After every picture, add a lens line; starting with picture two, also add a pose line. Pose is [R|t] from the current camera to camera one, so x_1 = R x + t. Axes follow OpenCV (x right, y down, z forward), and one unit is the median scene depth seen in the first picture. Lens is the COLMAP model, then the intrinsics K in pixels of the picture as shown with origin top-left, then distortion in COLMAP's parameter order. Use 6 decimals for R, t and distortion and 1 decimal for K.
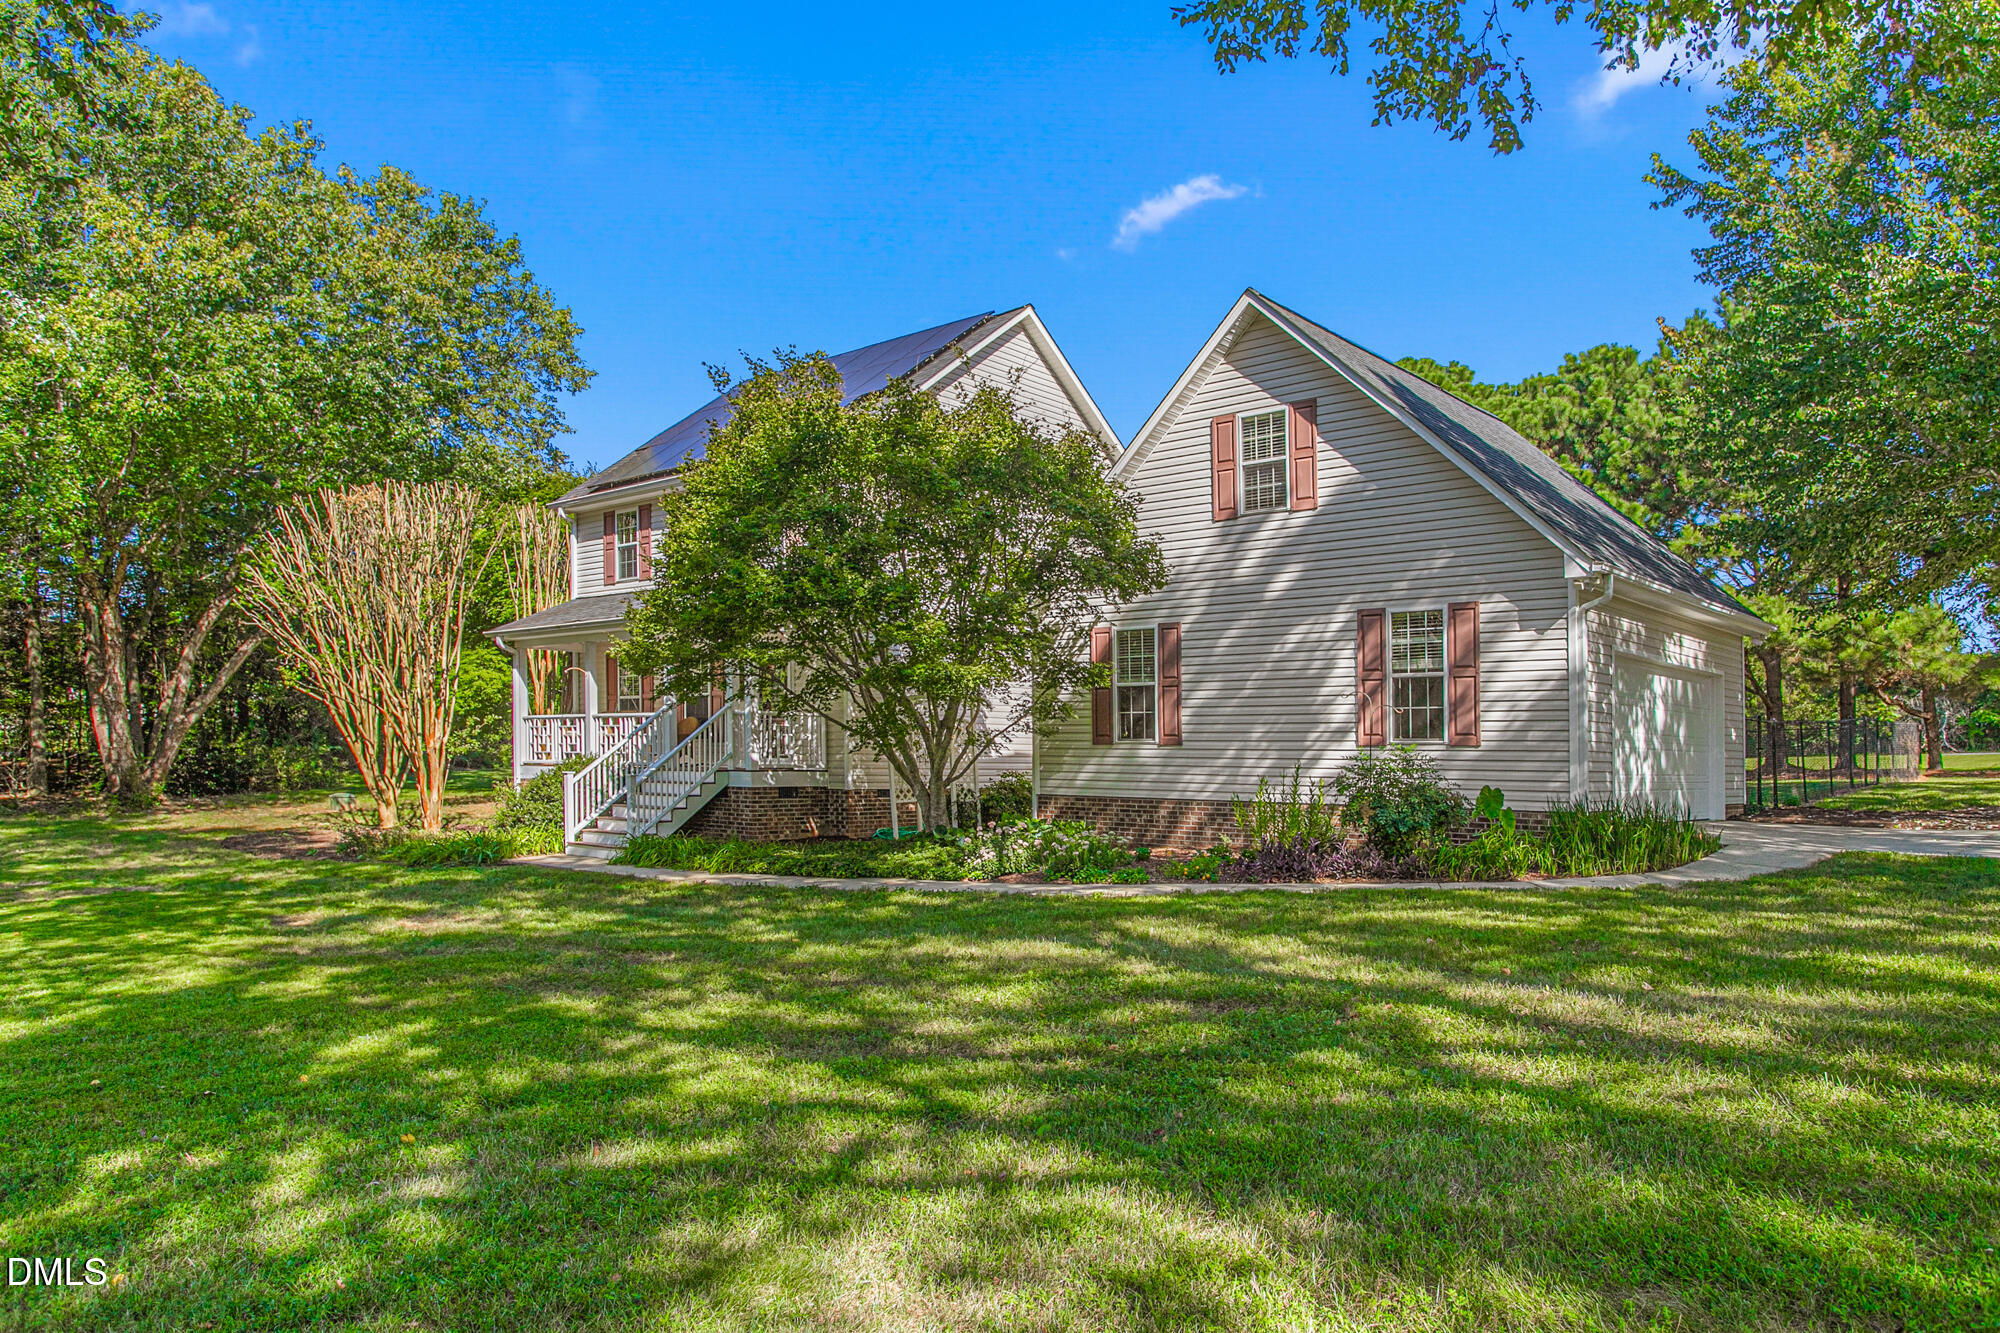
lens RADIAL K [[1328.0, 0, 998.8], [0, 1328.0, 656.0], [0, 0, 1]] dist [-0.002765, 0.000165]
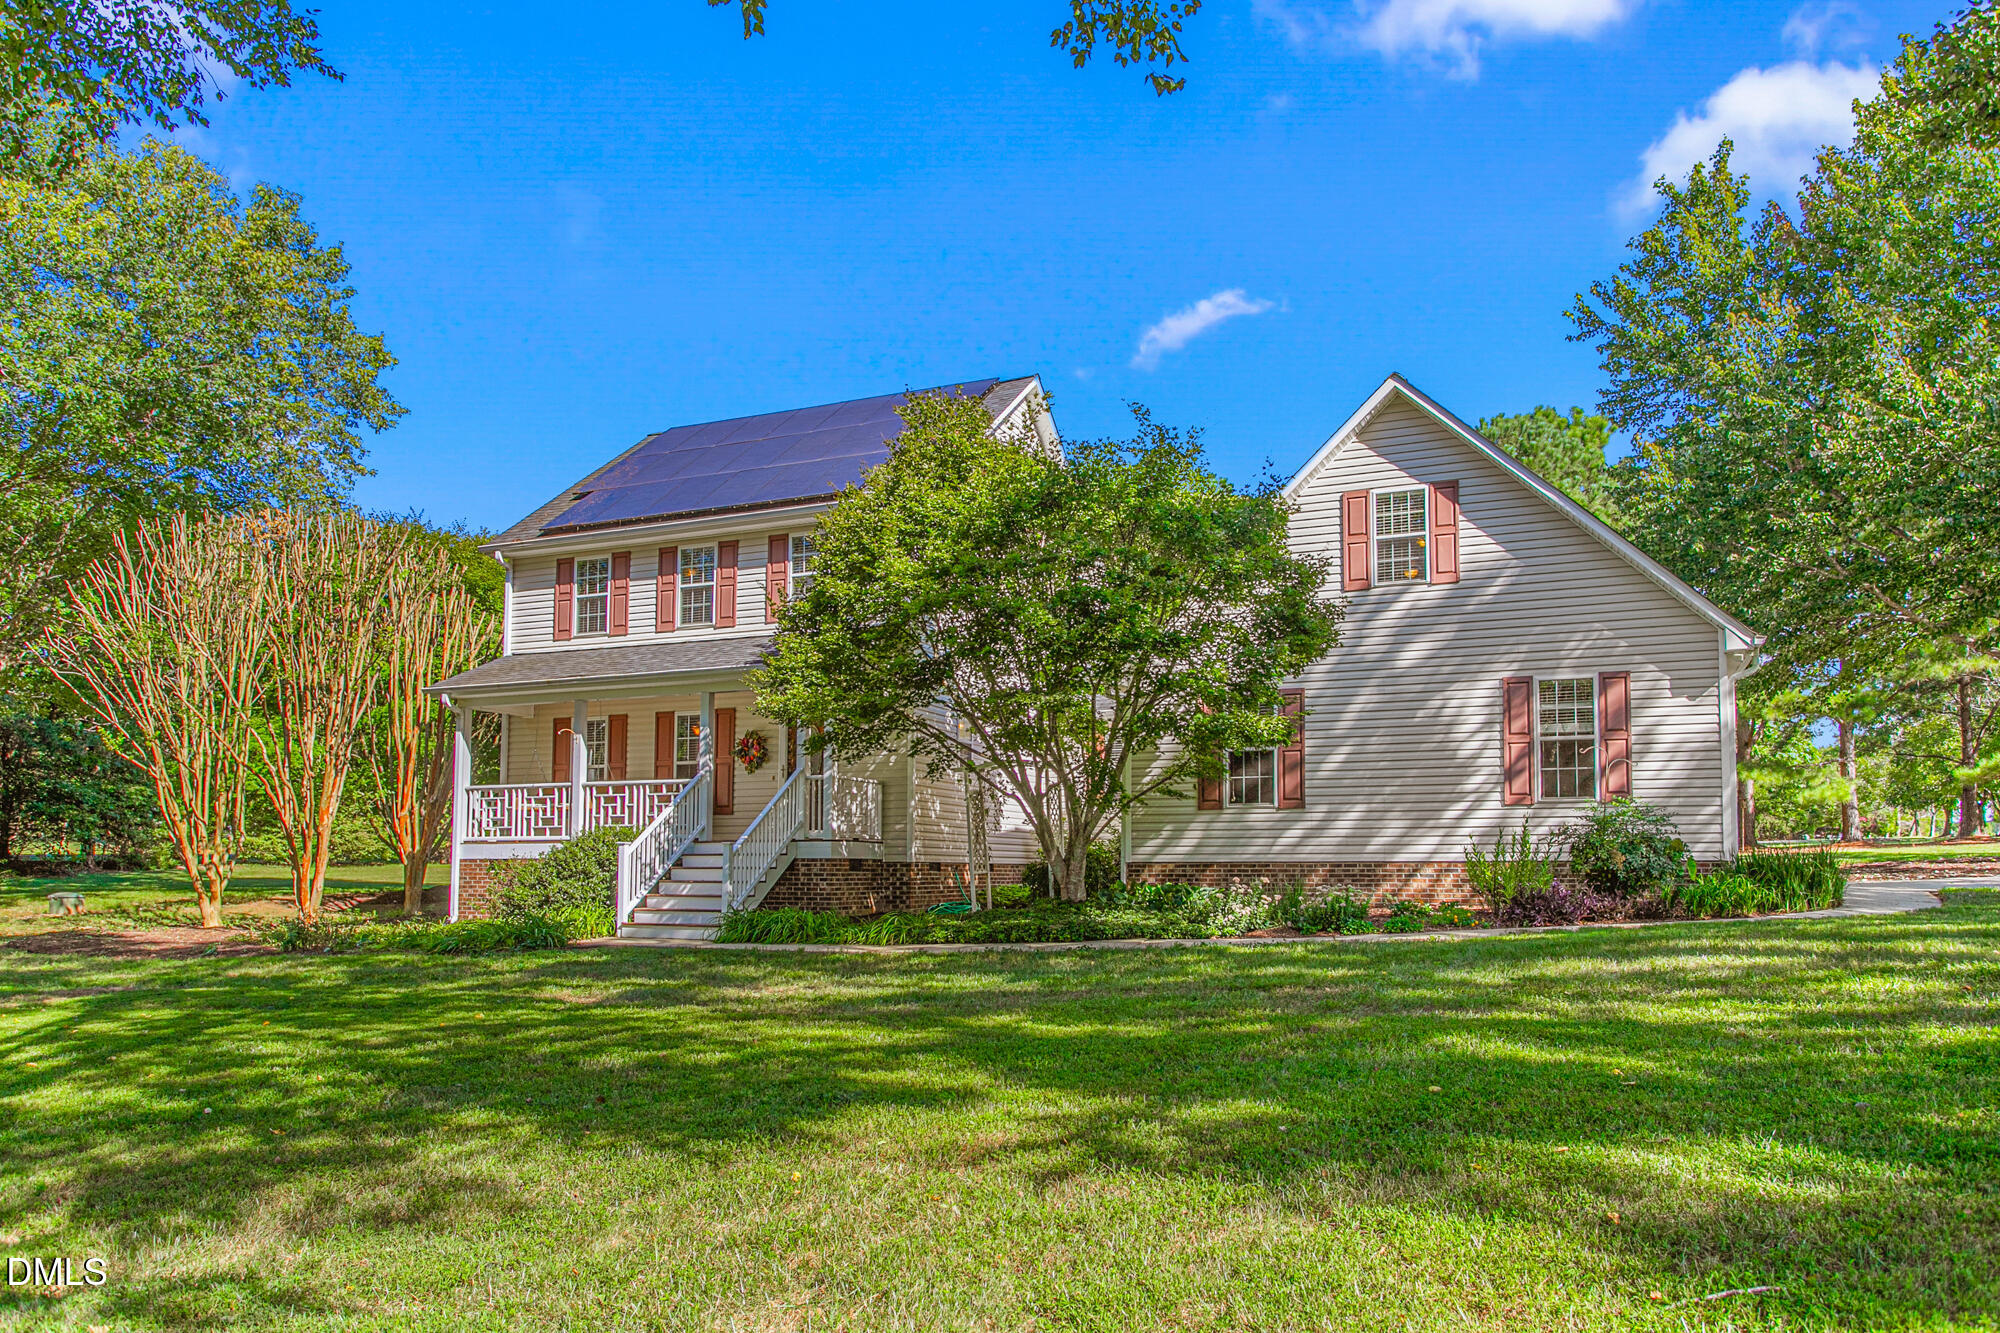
lens RADIAL K [[1384.0, 0, 1000.6], [0, 1384.0, 678.1], [0, 0, 1]] dist [-0.000355, -0.000536]
pose [[0.955837, 0.031325, 0.292225, -0.413730], [-0.013000, 0.997837, -0.064444, 0.040065], [-0.293611, 0.057800, 0.954176, 0.050494]]
